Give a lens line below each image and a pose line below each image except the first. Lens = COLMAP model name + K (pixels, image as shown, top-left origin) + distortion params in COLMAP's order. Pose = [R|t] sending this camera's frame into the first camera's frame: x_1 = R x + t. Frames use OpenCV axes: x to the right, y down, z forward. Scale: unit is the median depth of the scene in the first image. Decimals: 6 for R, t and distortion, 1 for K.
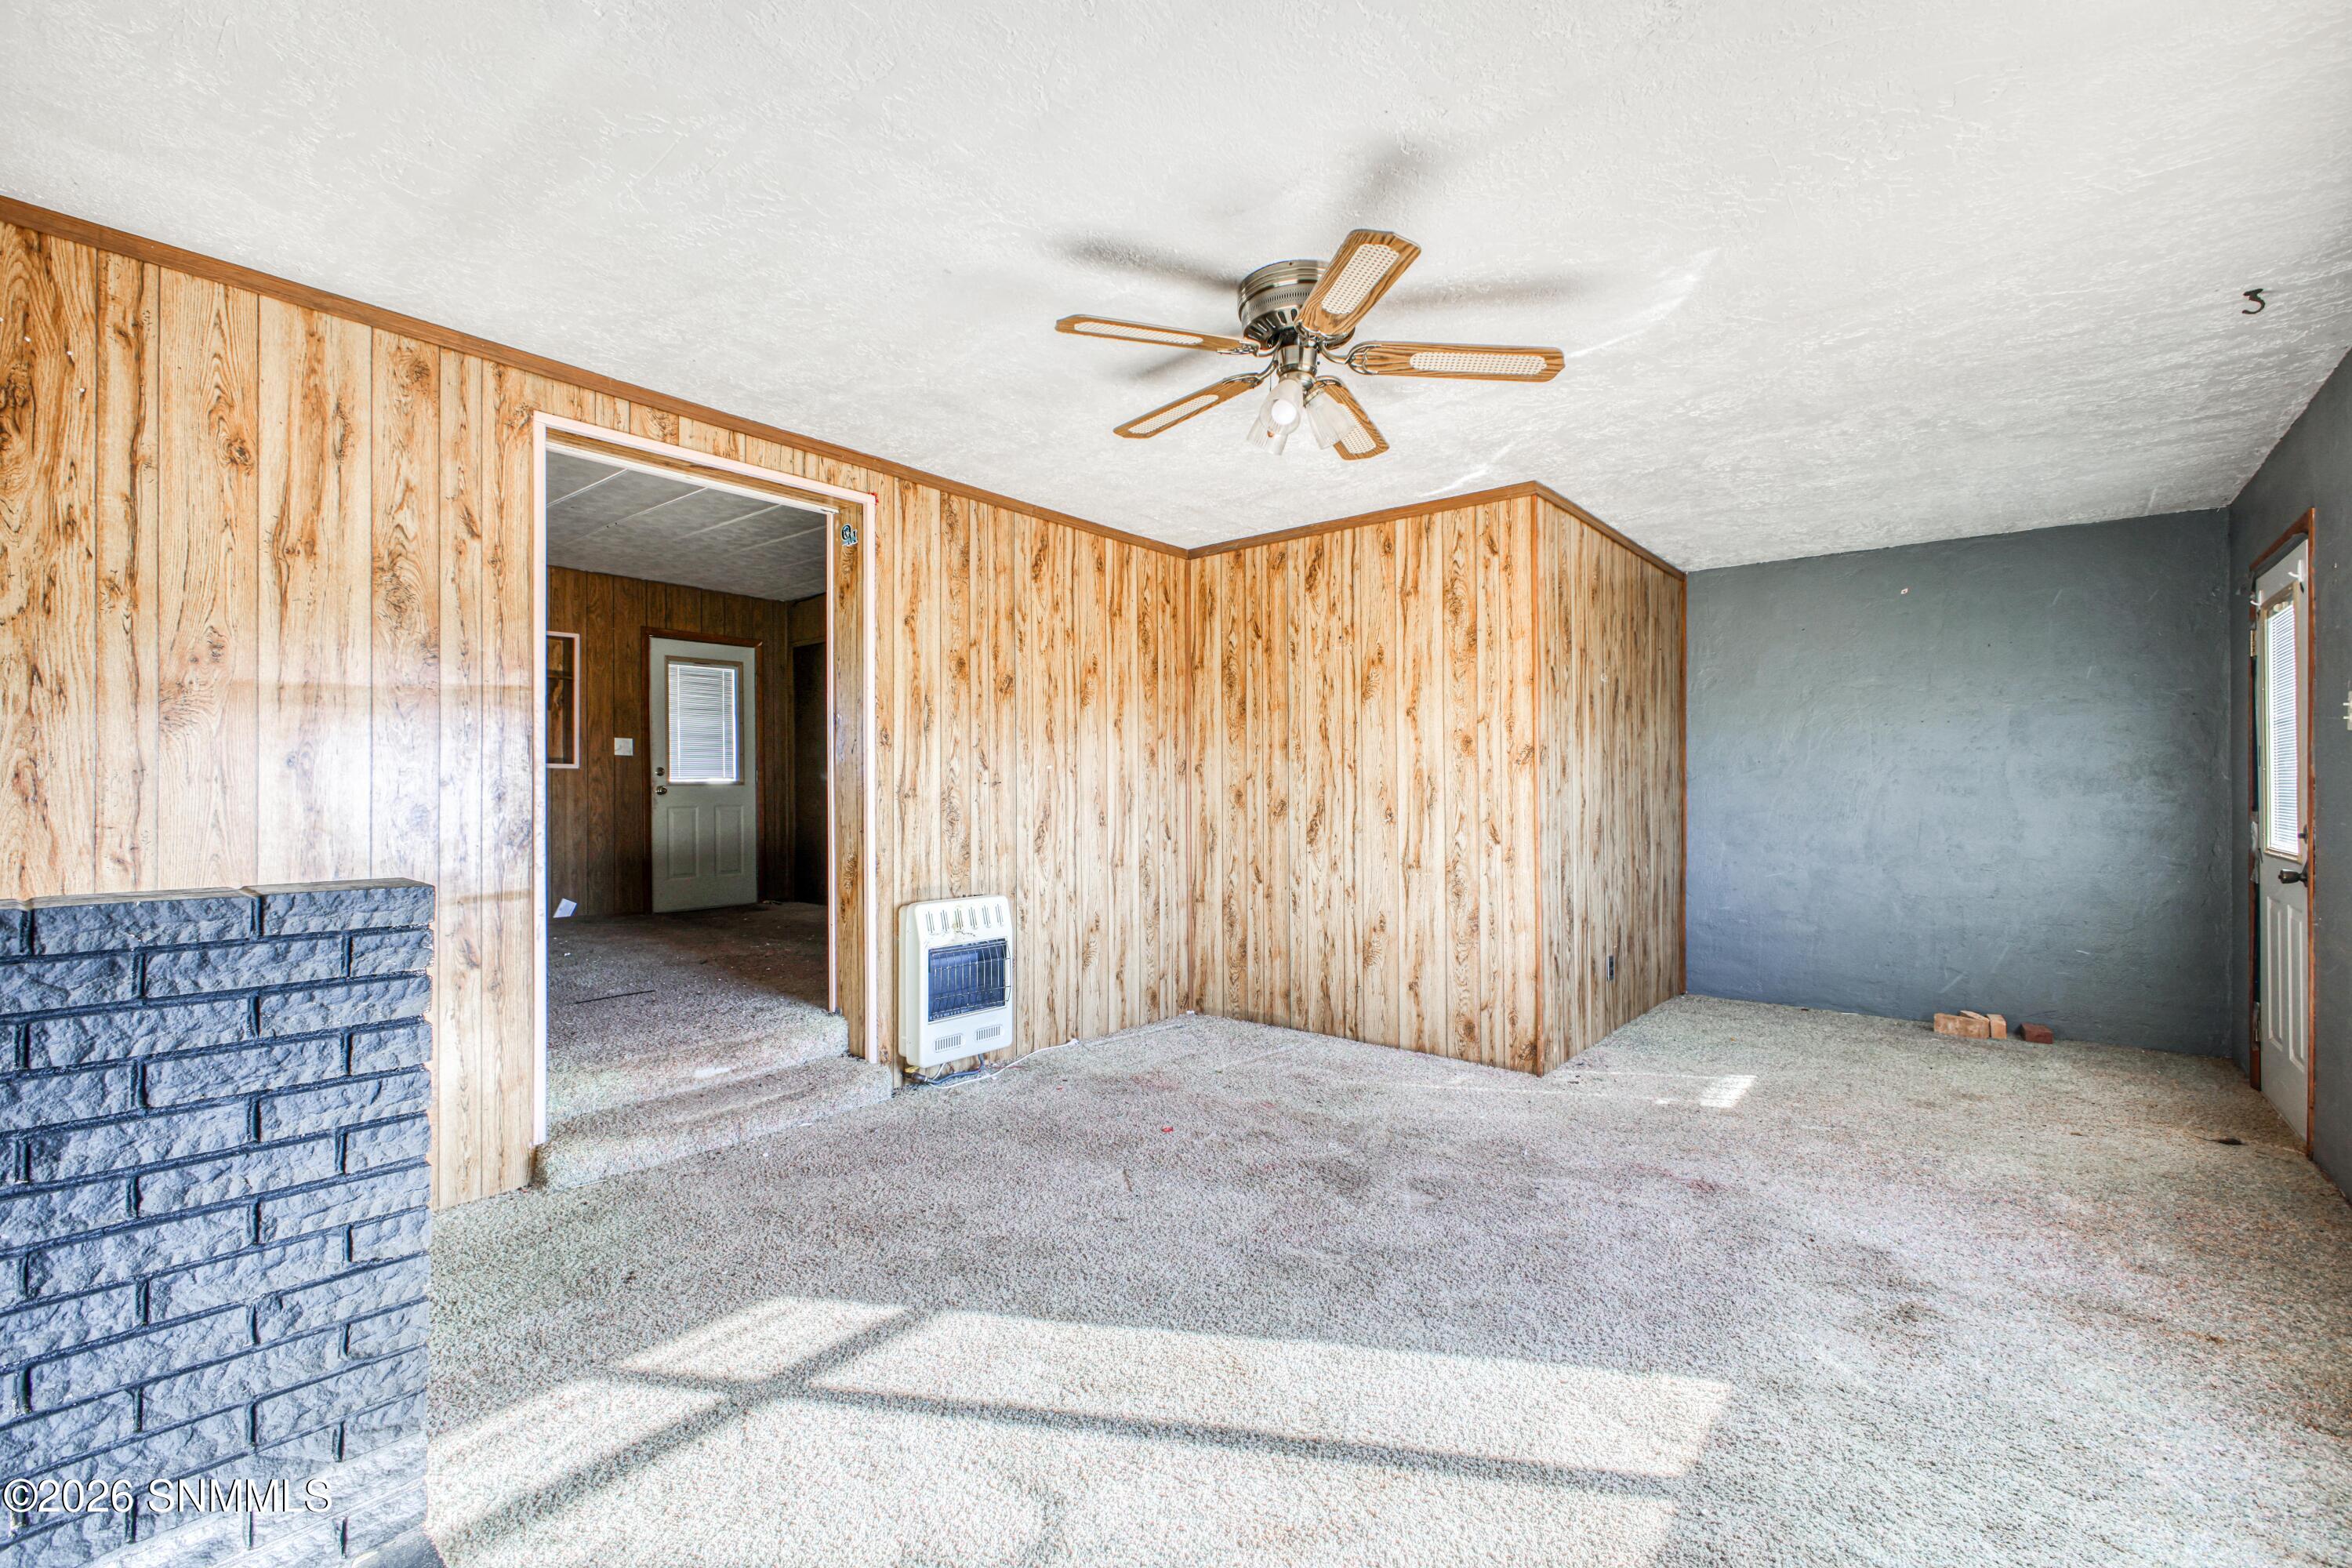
lens RADIAL K [[1040.4, 0, 1175.6], [0, 1040.4, 794.6], [0, 0, 1]] dist [-0.001322, 0.000798]
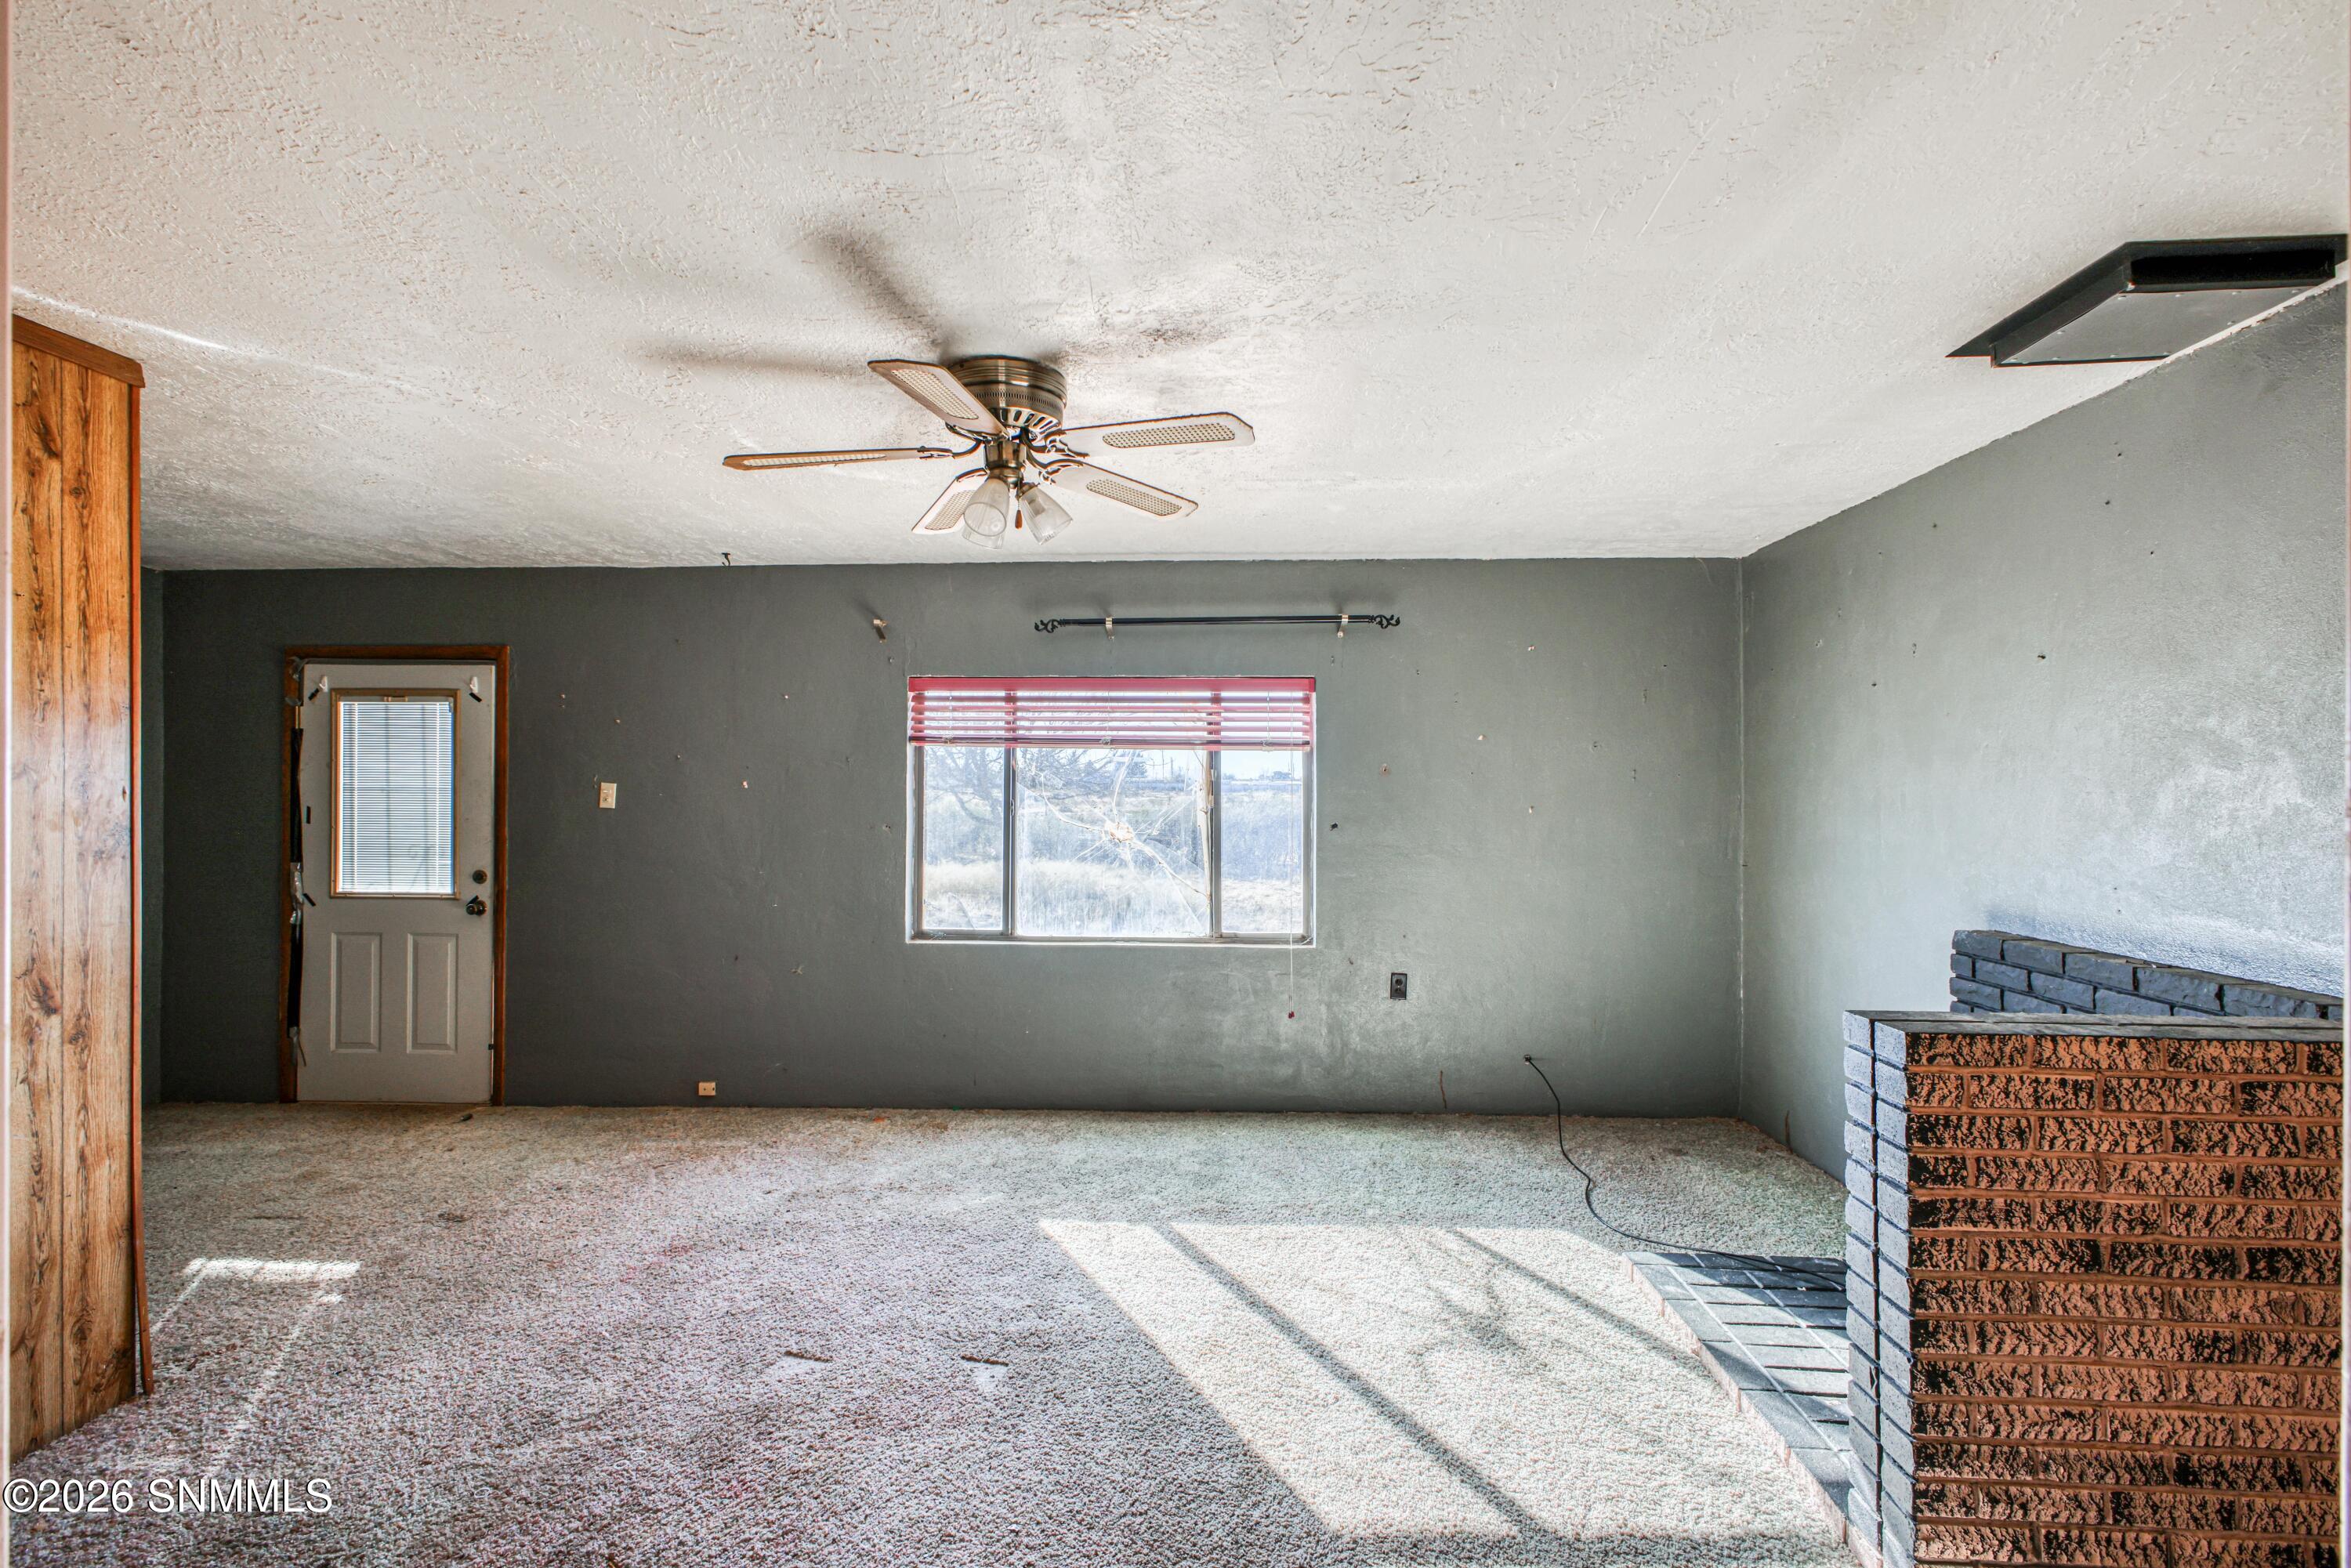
lens RADIAL K [[1039.9, 0, 1171.4], [0, 1039.9, 769.9], [0, 0, 1]] dist [-0.001322, 0.000798]
pose [[-0.600998, 0.006106, 0.799227, -0.811448], [0.000073, 0.999971, -0.007584, -0.128132], [-0.799250, -0.004500, -0.600981, 1.579413]]
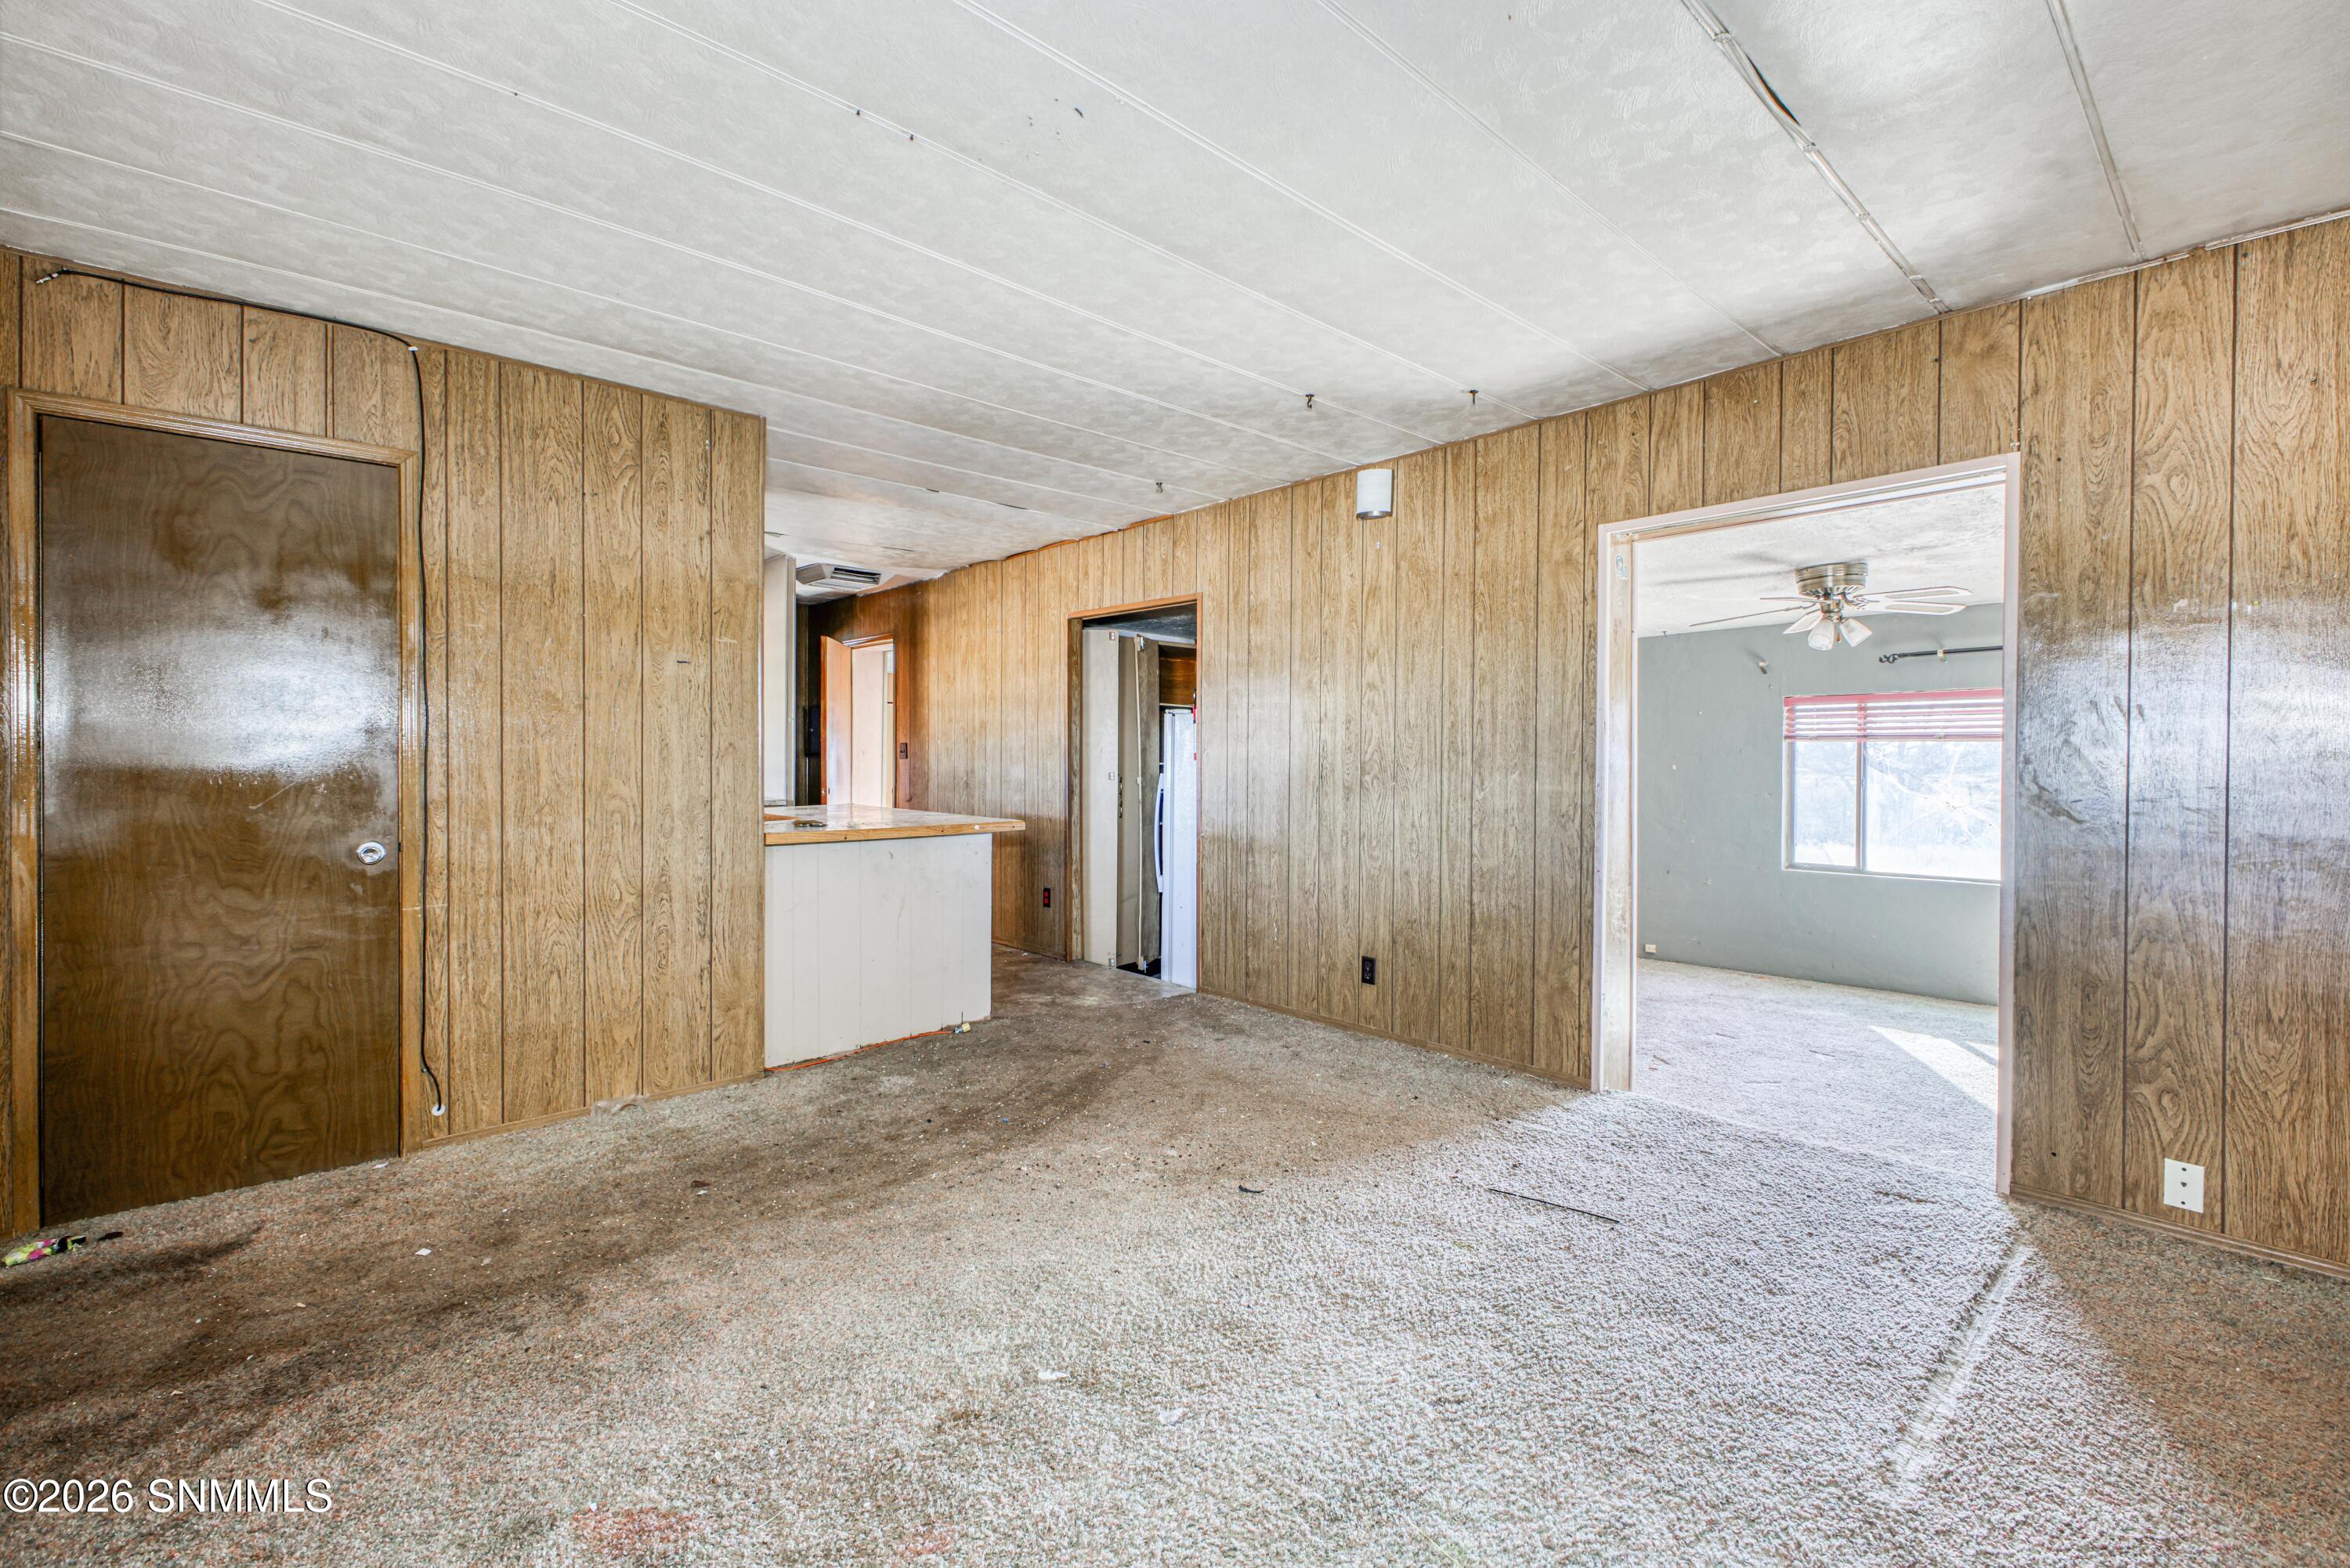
lens RADIAL K [[1039.5, 0, 1176.8], [0, 1039.5, 781.2], [0, 0, 1]] dist [-0.001322, 0.000798]
pose [[0.135441, -0.005745, 0.990769, -2.118311], [-0.000065, 0.999983, 0.005807, -0.093860], [-0.990785, -0.000851, 0.135438, 2.112383]]
